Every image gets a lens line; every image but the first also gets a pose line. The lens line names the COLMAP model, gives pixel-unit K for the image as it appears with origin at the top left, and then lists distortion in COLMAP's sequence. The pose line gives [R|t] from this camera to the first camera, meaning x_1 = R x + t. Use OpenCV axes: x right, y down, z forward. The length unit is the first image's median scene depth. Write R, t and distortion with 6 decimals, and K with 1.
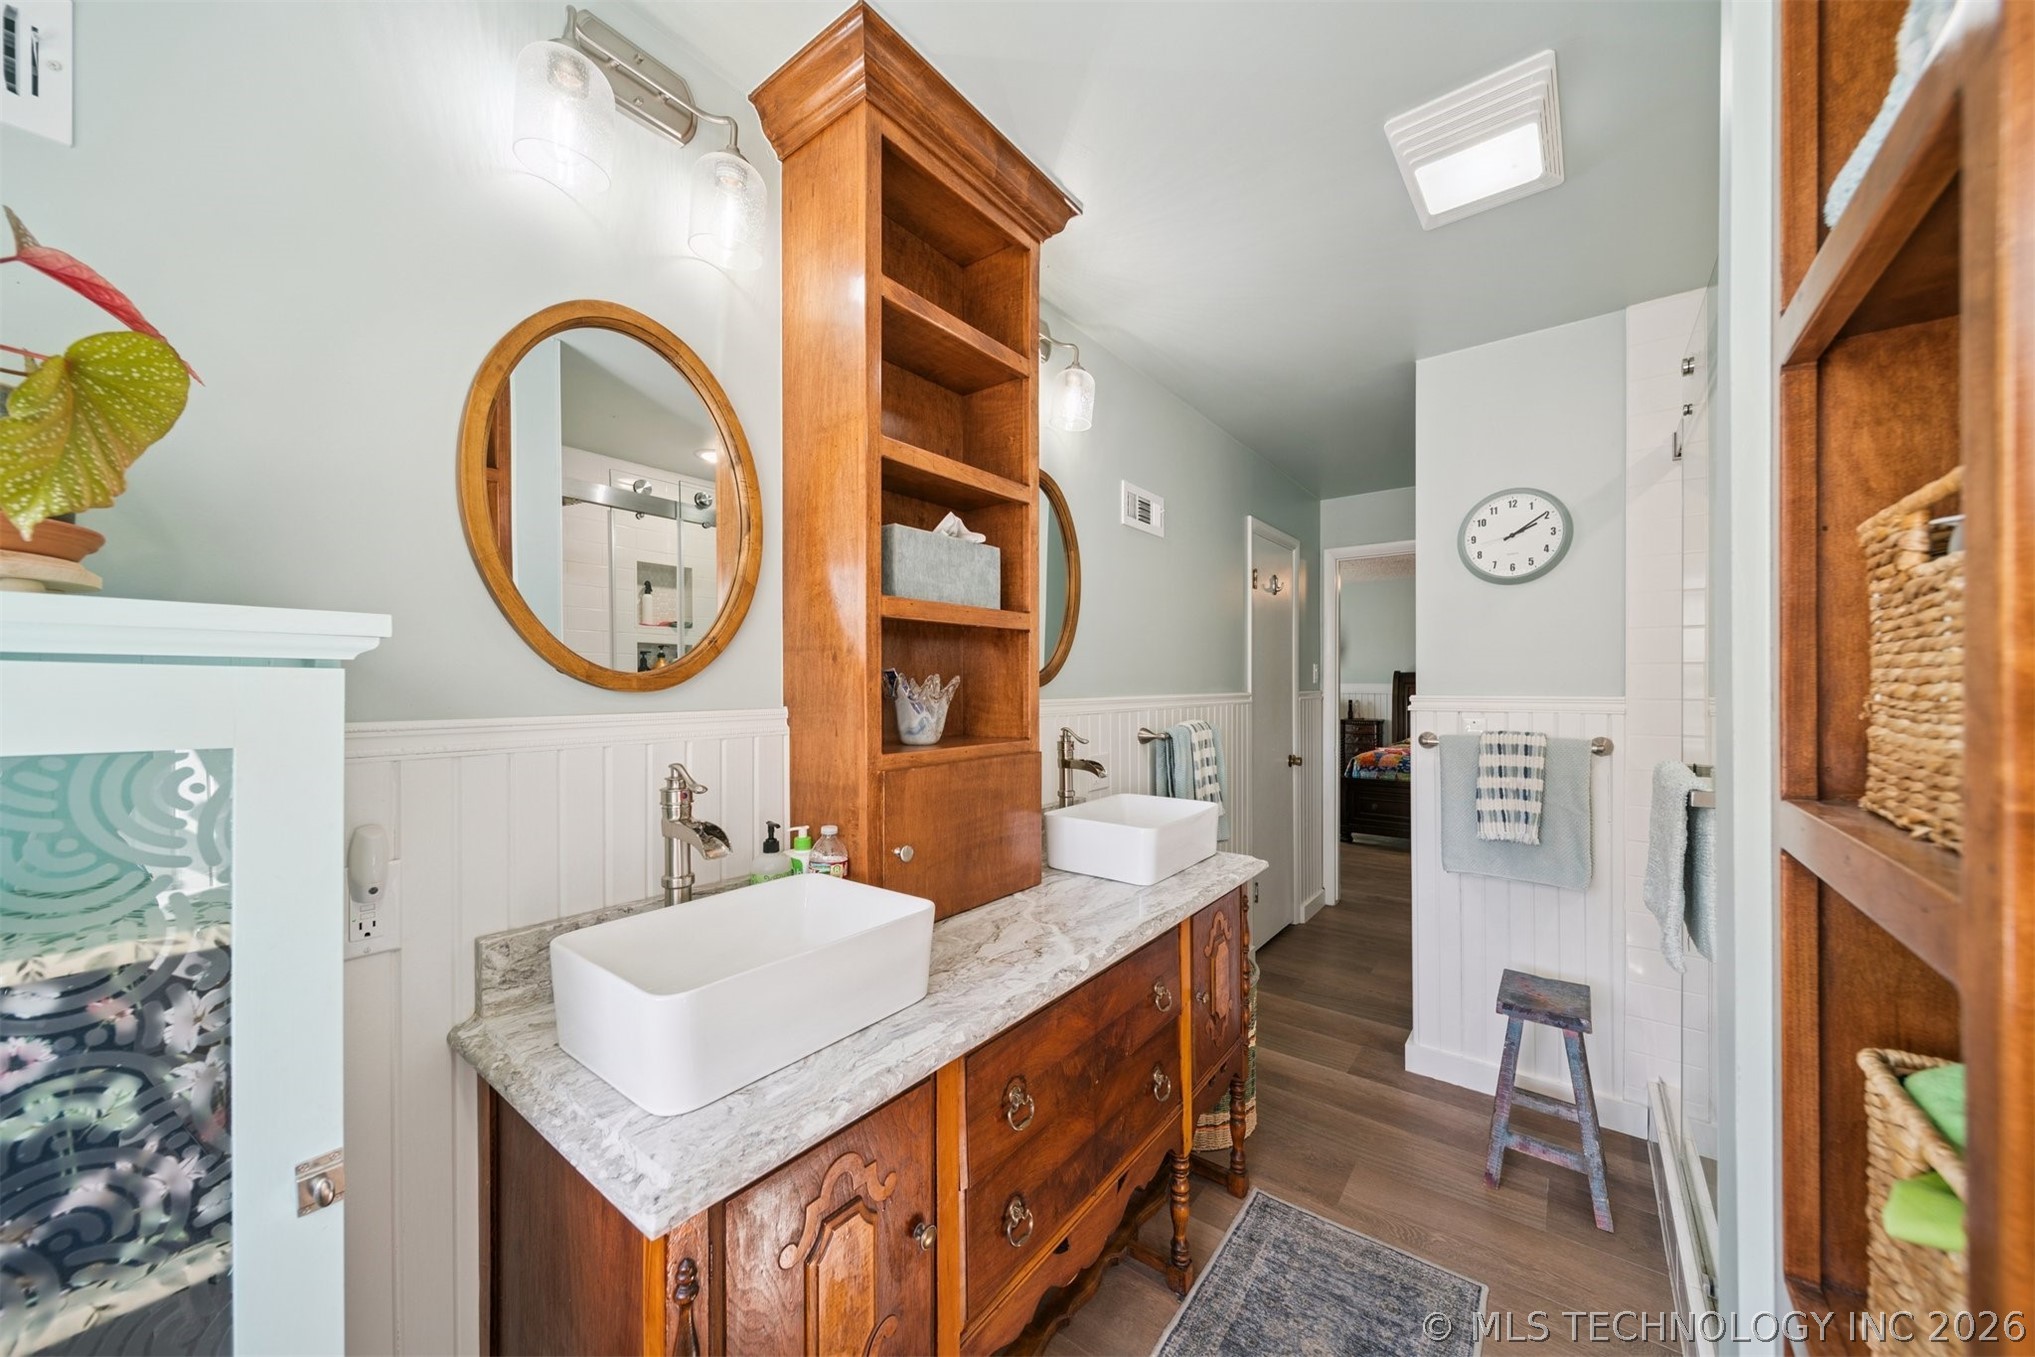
lens RADIAL K [[720.7, 0, 1016.4], [0, 720.7, 687.0], [0, 0, 1]] dist [-0.001863, -0.000097]
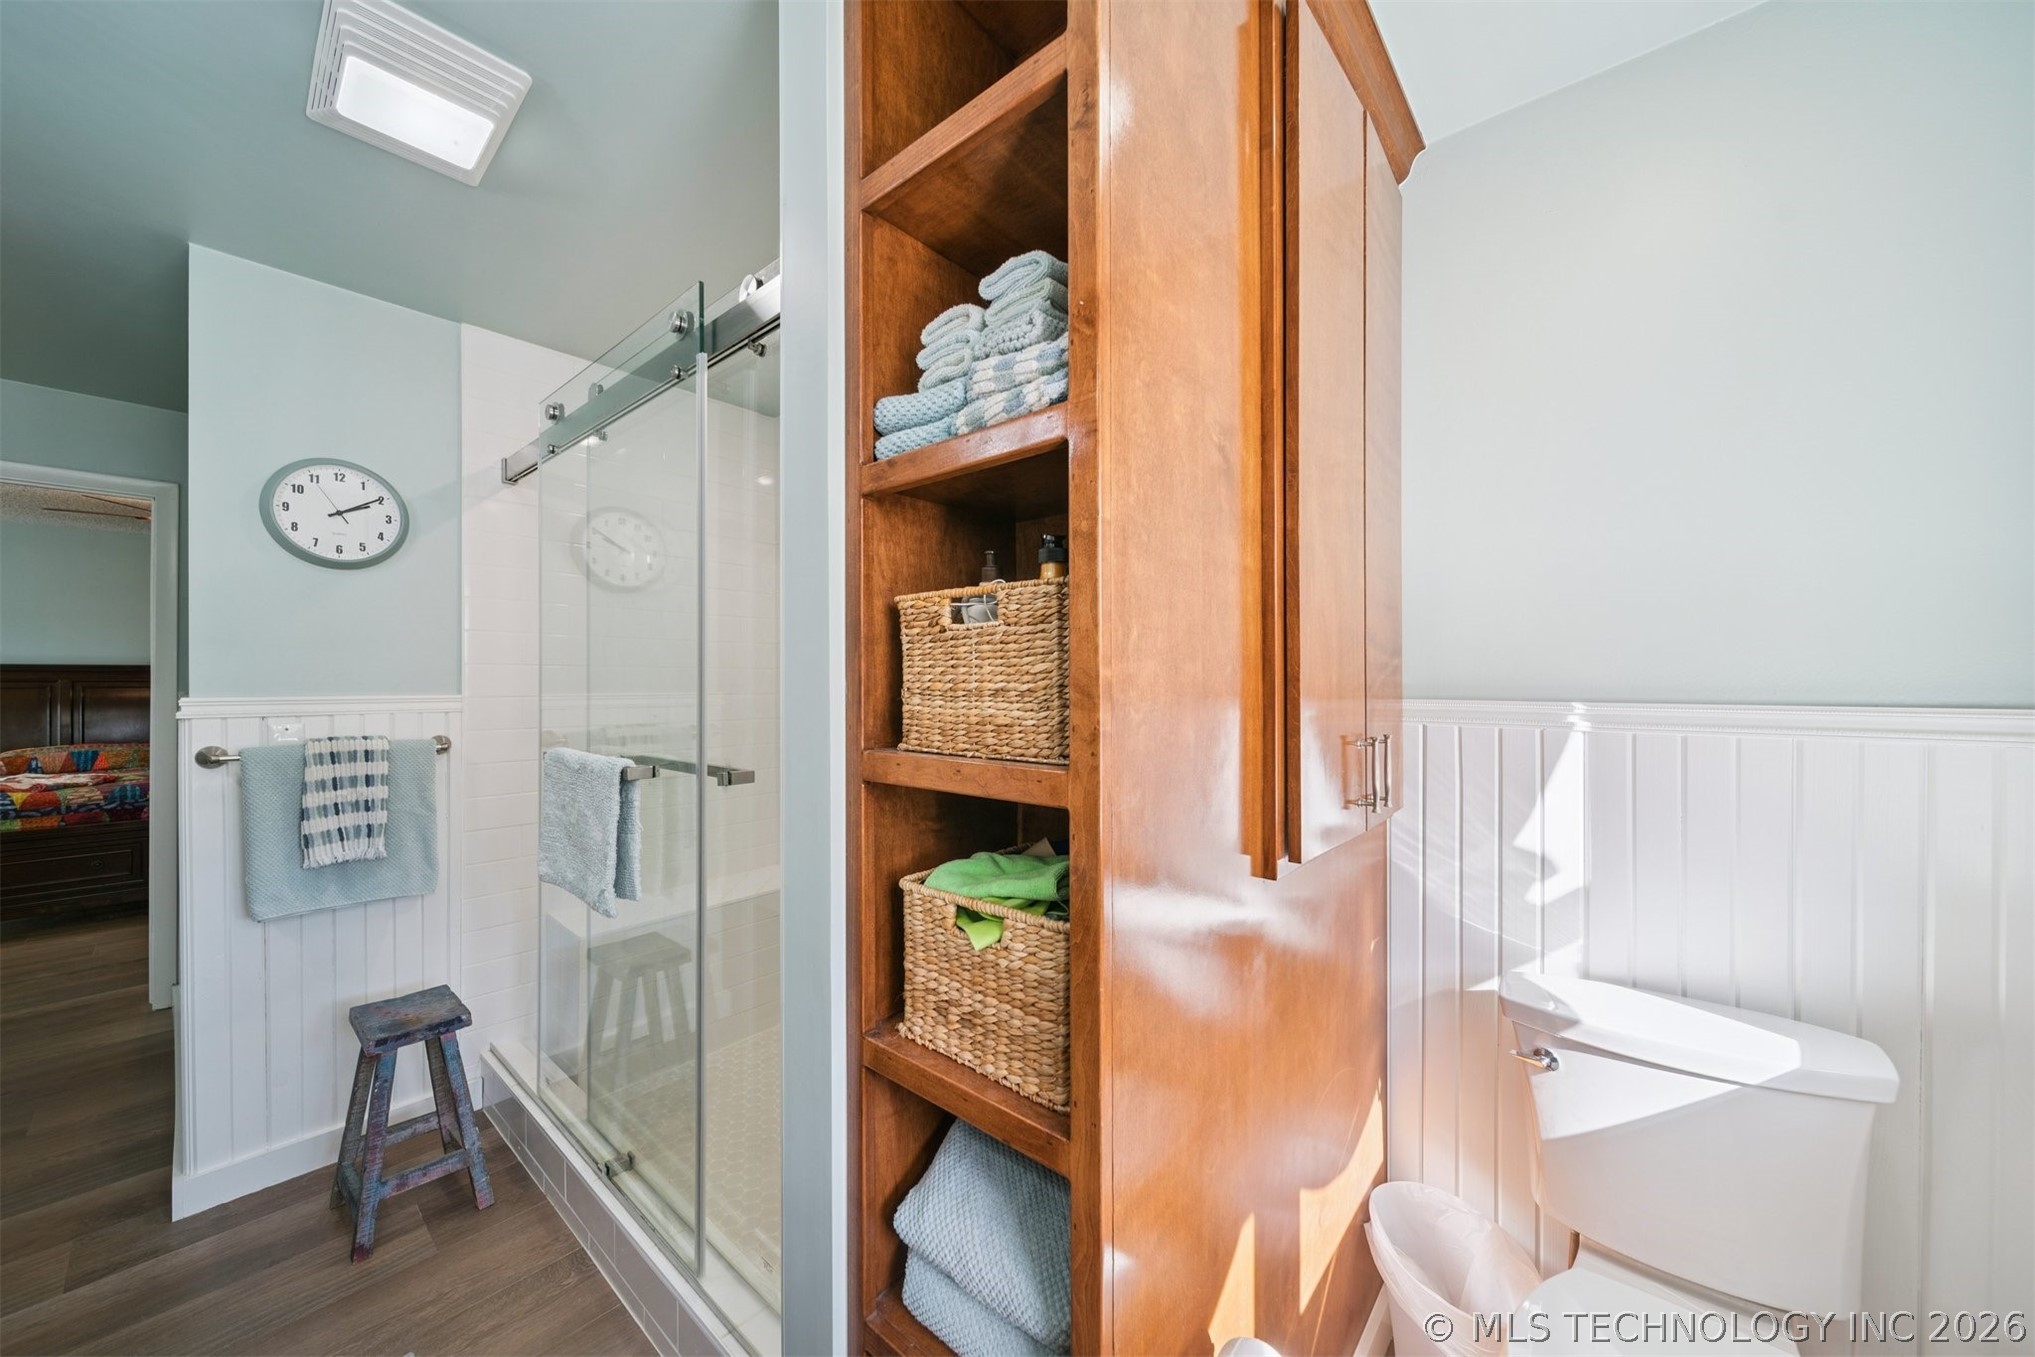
lens RADIAL K [[720.7, 0, 1018.0], [0, 720.7, 678.4], [0, 0, 1]] dist [-0.001863, -0.000097]
pose [[0.053394, 0.009077, 0.998532, -0.148982], [0.001523, 0.999957, -0.009171, 0.000163], [-0.998572, 0.002011, 0.053378, 0.137146]]
